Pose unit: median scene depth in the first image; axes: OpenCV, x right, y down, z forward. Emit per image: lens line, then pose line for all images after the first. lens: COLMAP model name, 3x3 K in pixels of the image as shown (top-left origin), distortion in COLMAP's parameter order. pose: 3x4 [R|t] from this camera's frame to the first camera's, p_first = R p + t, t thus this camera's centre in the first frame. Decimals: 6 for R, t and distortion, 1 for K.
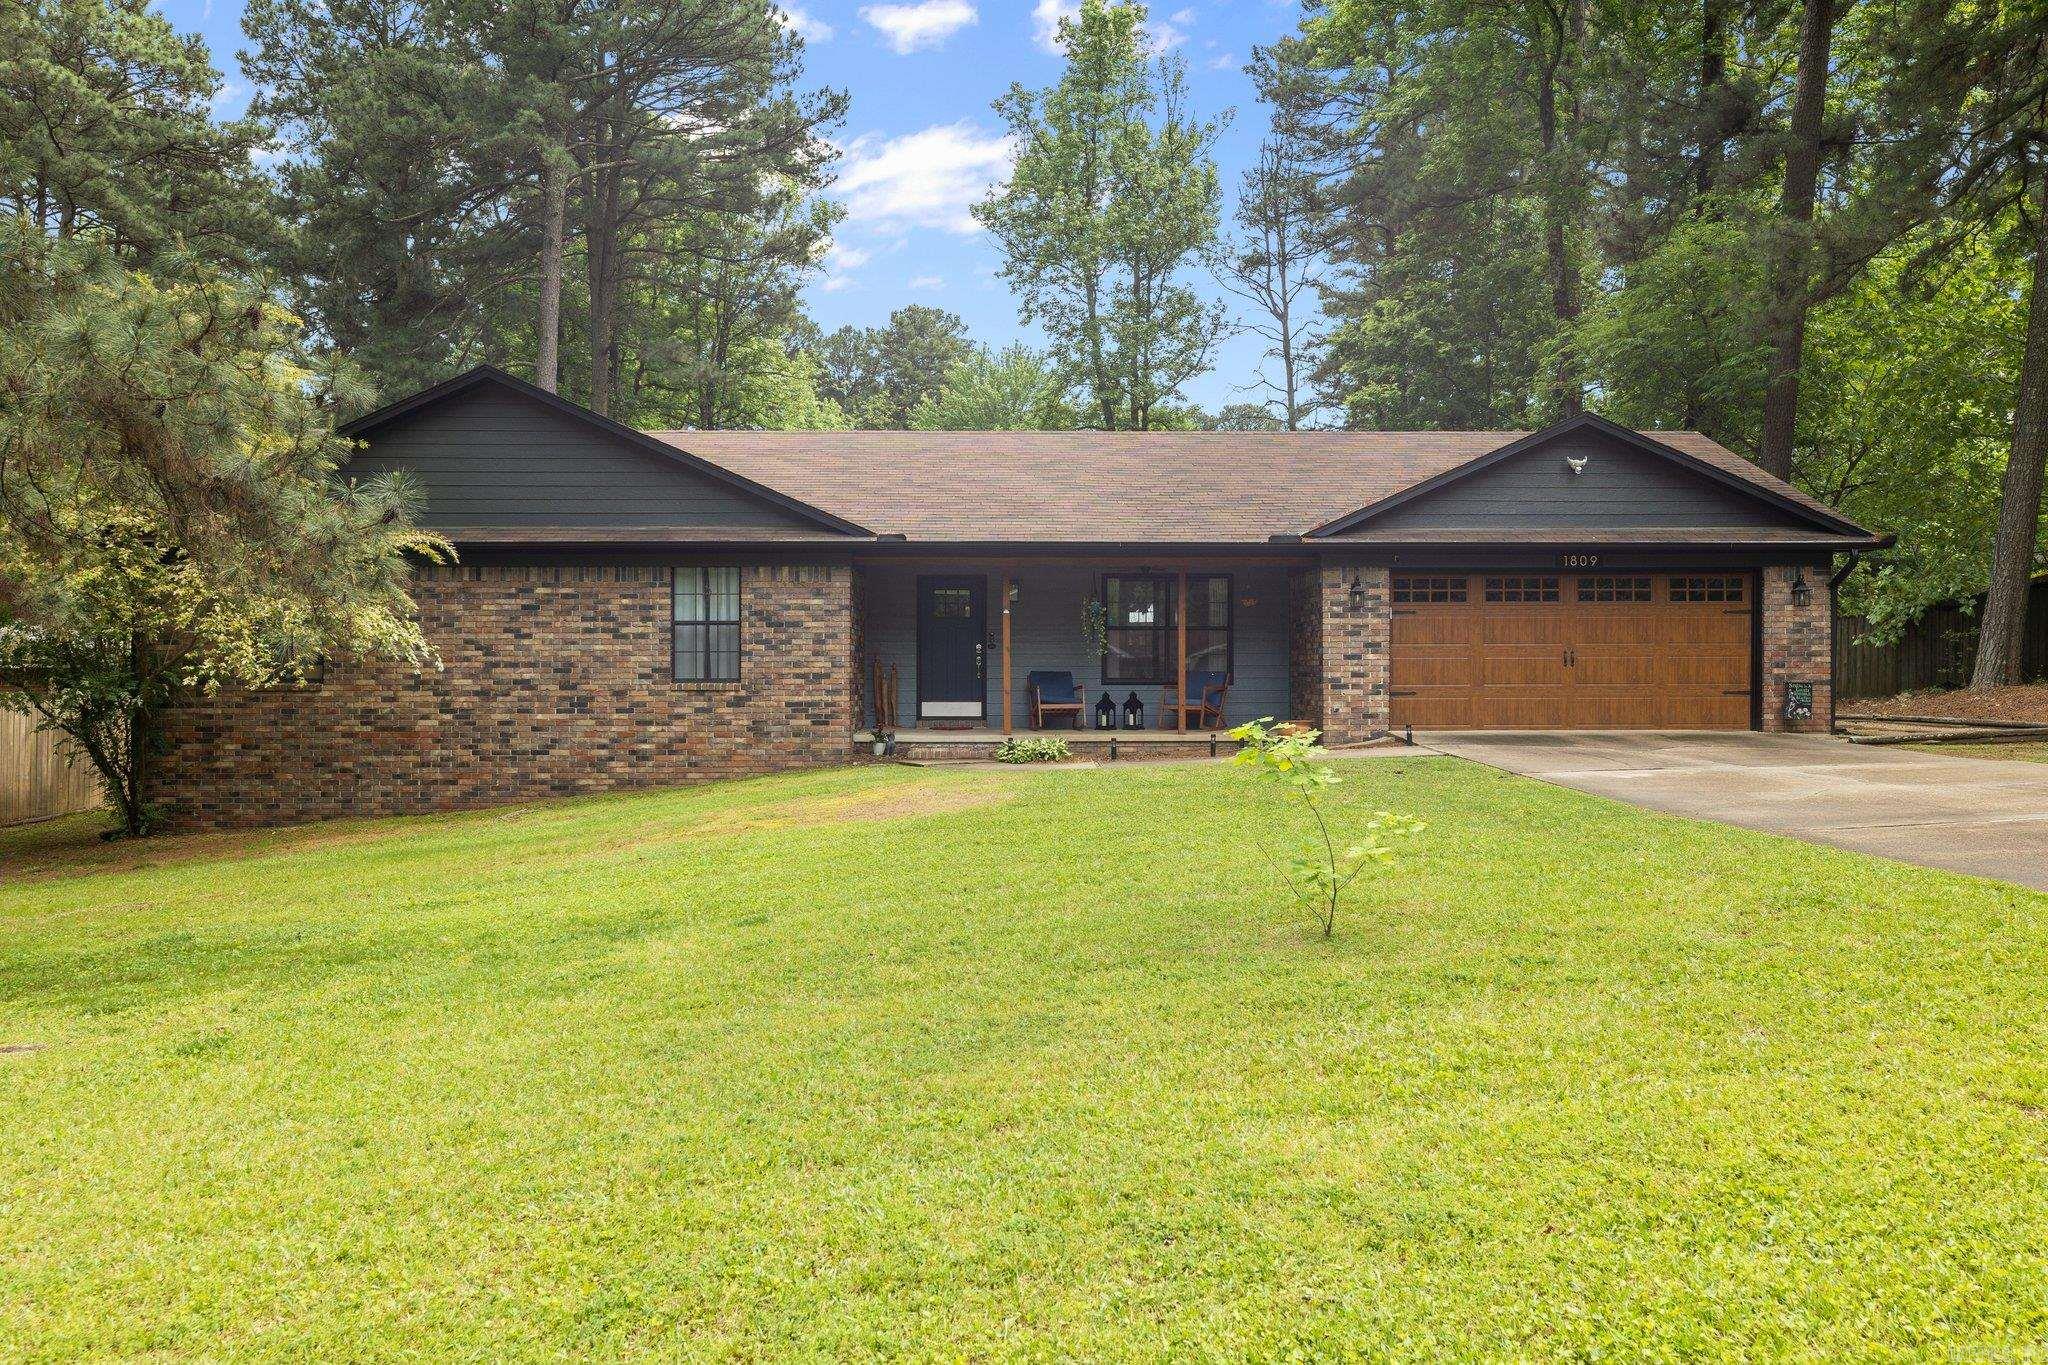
lens RADIAL K [[1559.2, 0, 1023.7], [0, 1559.2, 664.2], [0, 0, 1]] dist [0.001003, -0.002513]
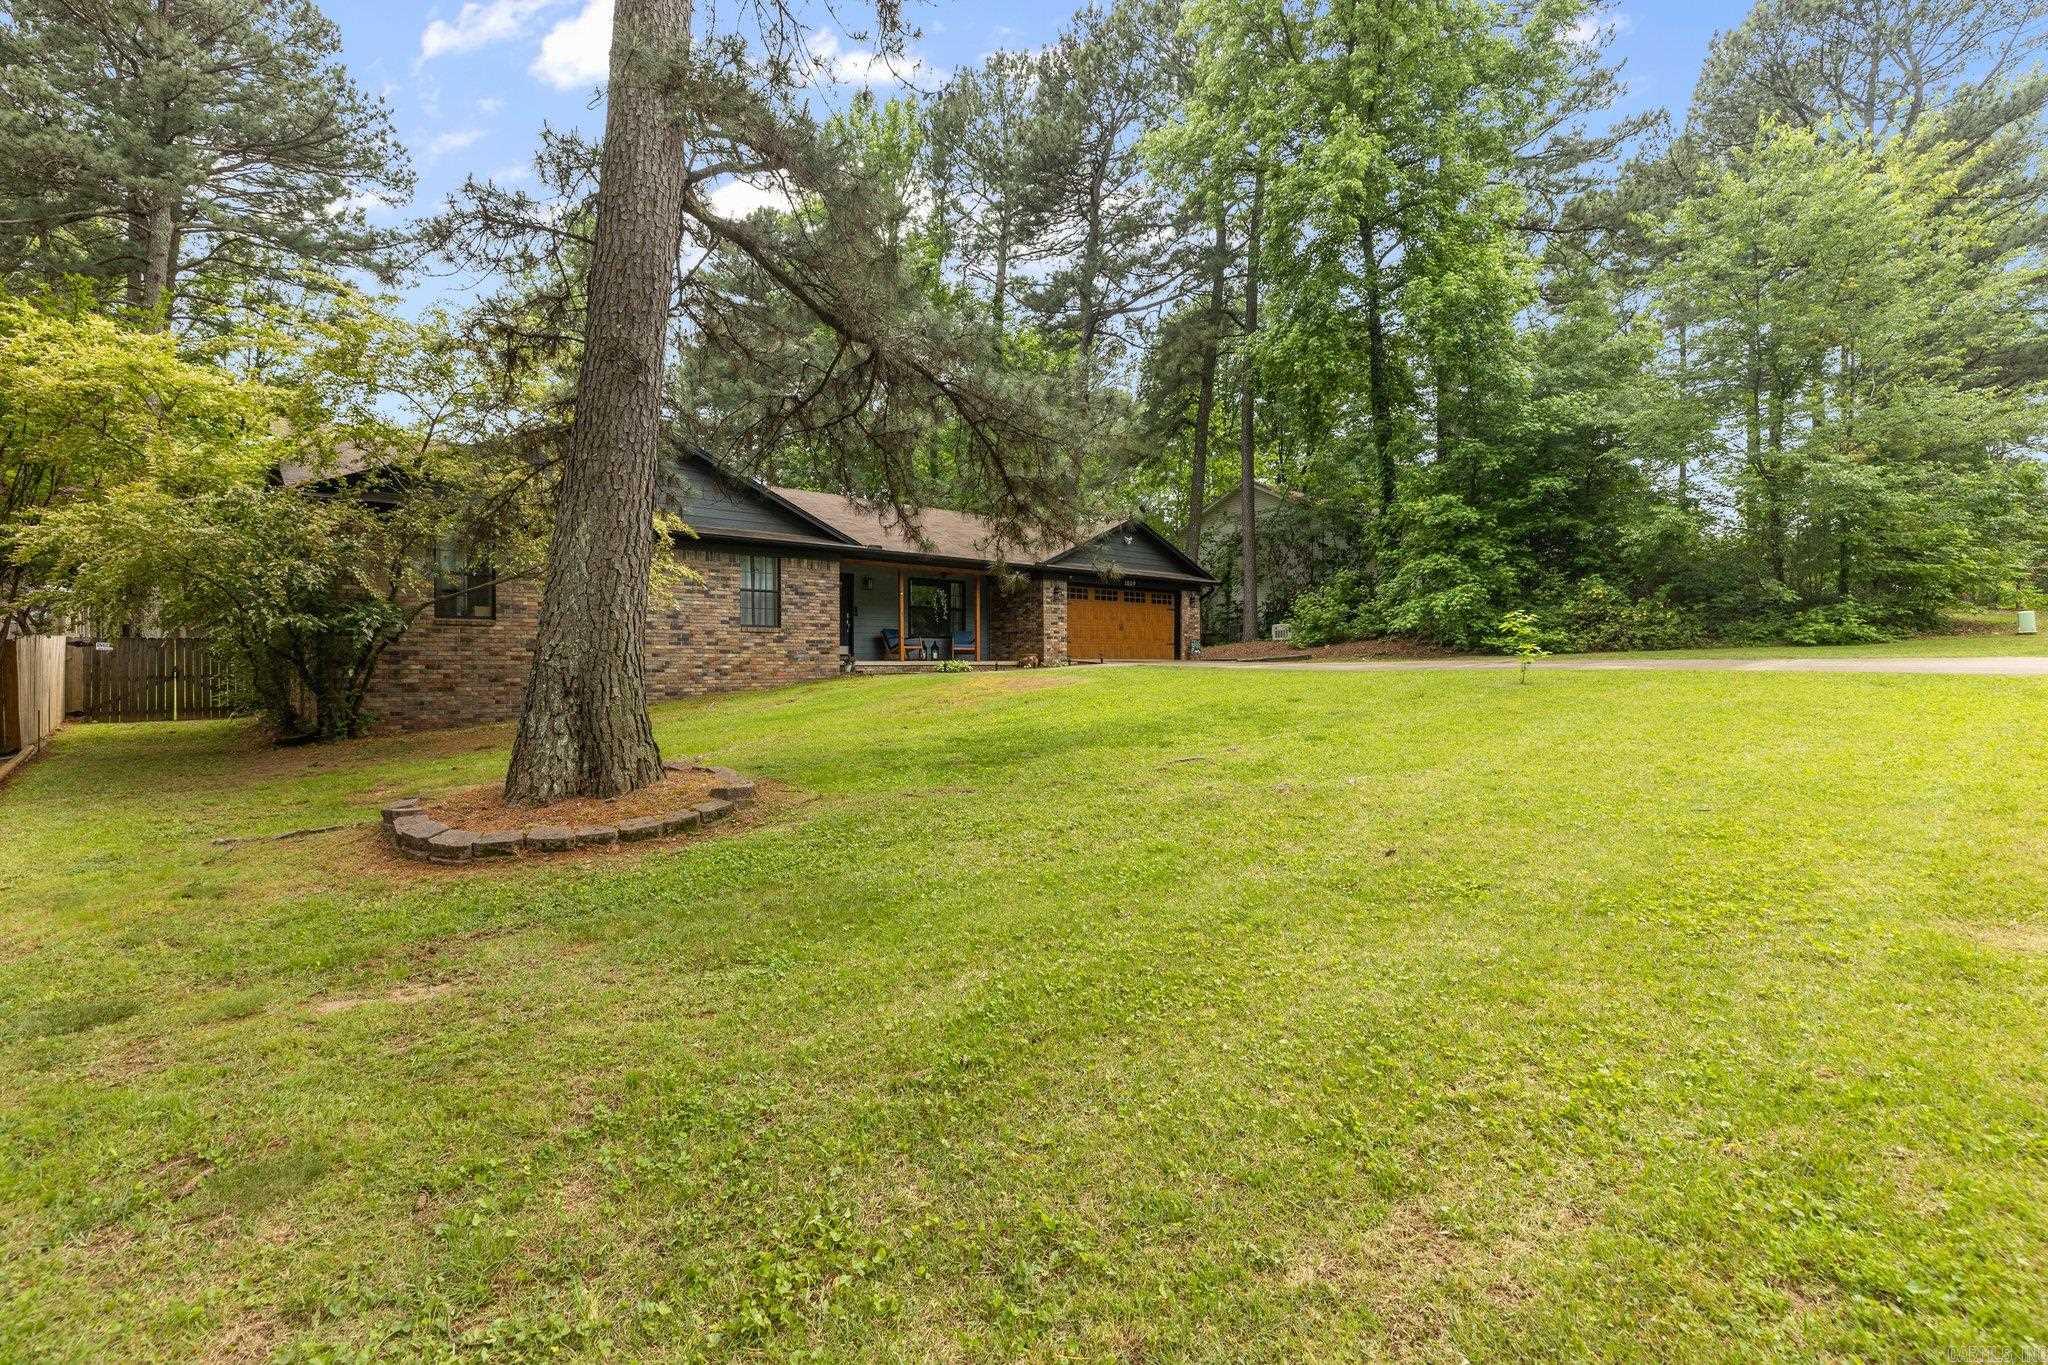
lens RADIAL K [[924.3, 0, 1022.8], [0, 924.3, 670.4], [0, 0, 1]] dist [0.005424, -0.000320]
pose [[0.763428, -0.003232, 0.645885, -0.613637], [-0.001759, 0.999973, 0.007082, 0.048946], [-0.645891, -0.006543, 0.763402, 0.090040]]
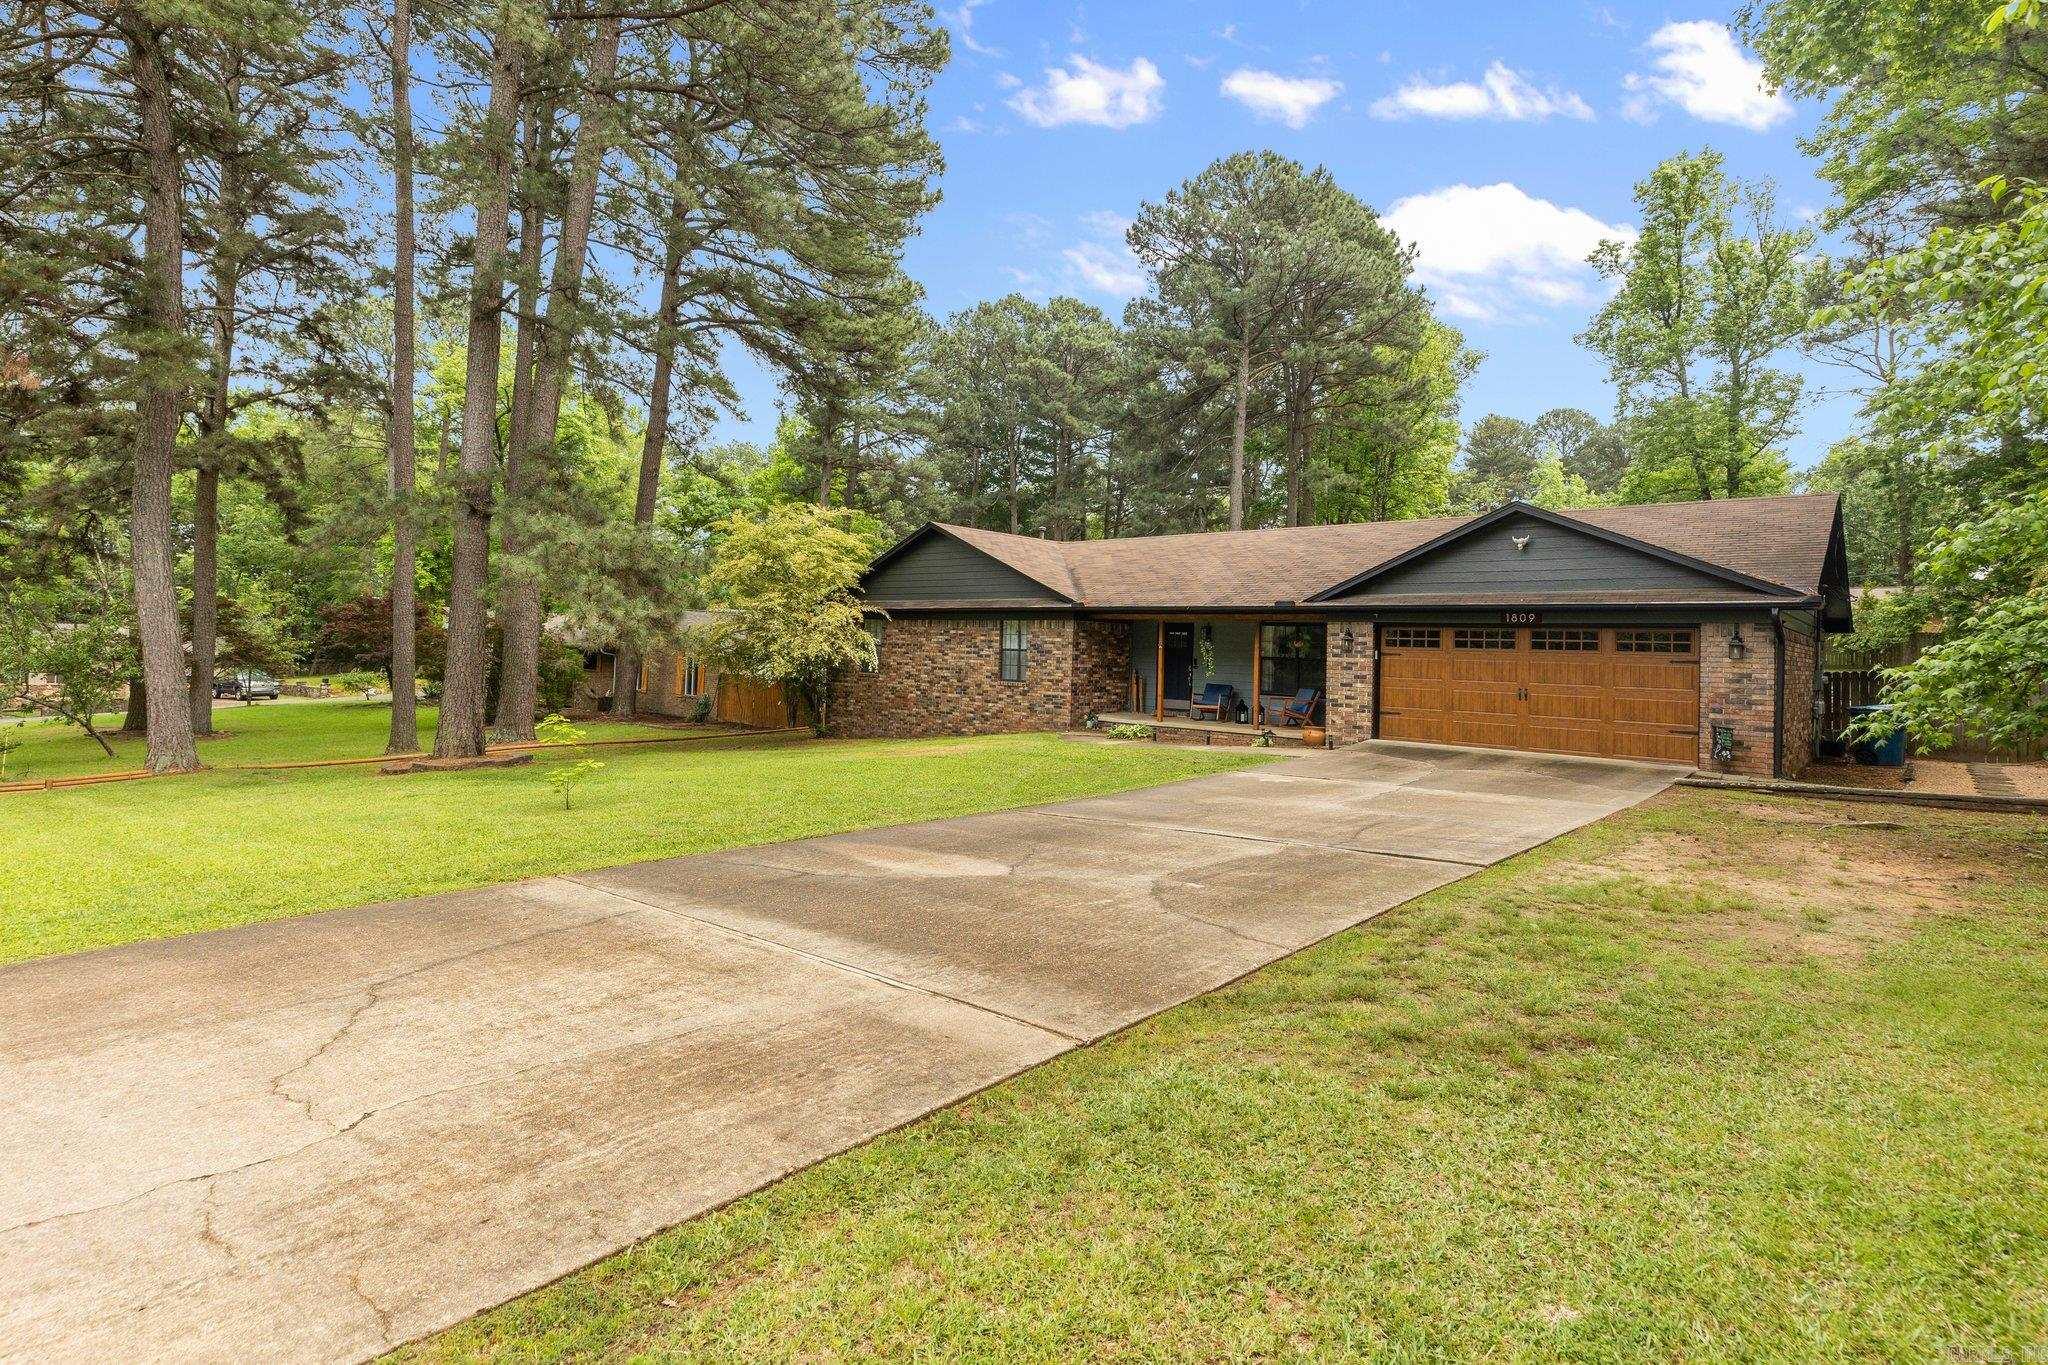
lens RADIAL K [[990.1, 0, 1007.6], [0, 990.1, 613.4], [0, 0, 1]] dist [0.003327, 0.000109]
pose [[0.725897, -0.000903, -0.687803, 0.609294], [-0.028203, 0.999119, -0.031077, -0.033047], [0.687225, 0.041957, 0.725232, 0.127605]]
